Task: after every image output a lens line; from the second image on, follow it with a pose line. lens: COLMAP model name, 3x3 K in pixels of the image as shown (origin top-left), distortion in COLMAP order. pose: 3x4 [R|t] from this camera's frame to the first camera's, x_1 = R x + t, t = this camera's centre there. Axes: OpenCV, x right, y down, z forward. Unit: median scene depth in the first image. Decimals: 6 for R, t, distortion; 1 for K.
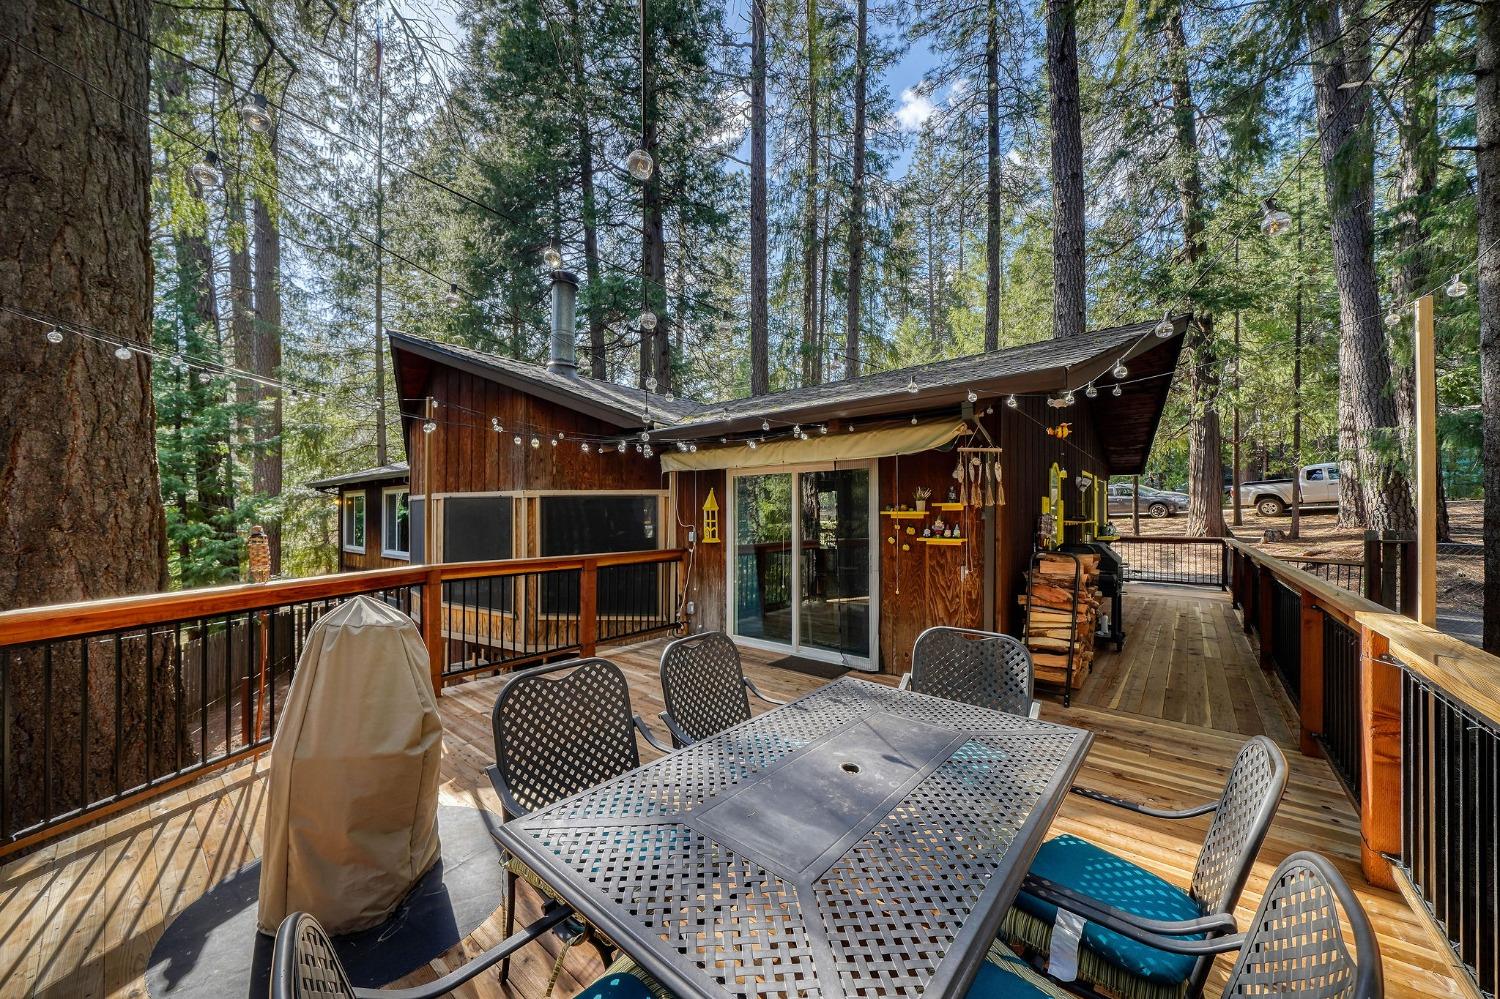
lens RADIAL K [[520.8, 0, 745.8], [0, 520.8, 512.4], [0, 0, 1]] dist [-0.002186, 0.000116]
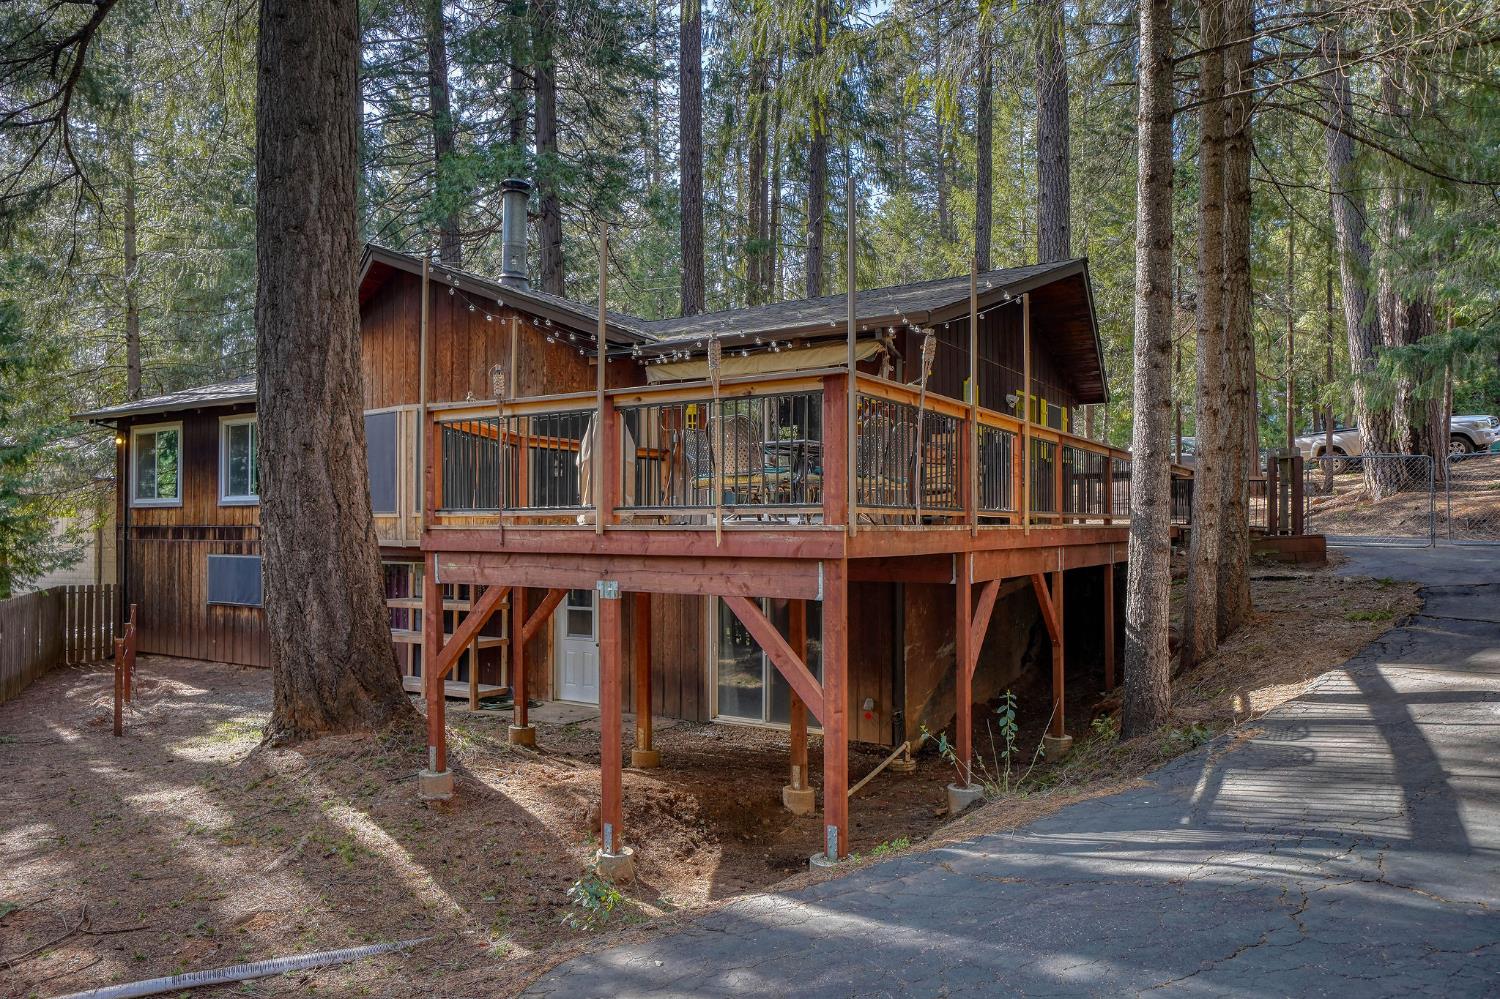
lens RADIAL K [[1012.4, 0, 750.0], [0, 1012.4, 499.5], [0, 0, 1]] dist [0.003932, 0.000519]
pose [[0.991464, -0.000188, 0.130381, -0.088086], [0.003240, 0.999726, -0.023197, 0.089782], [-0.130341, 0.023422, 0.991193, -0.474365]]
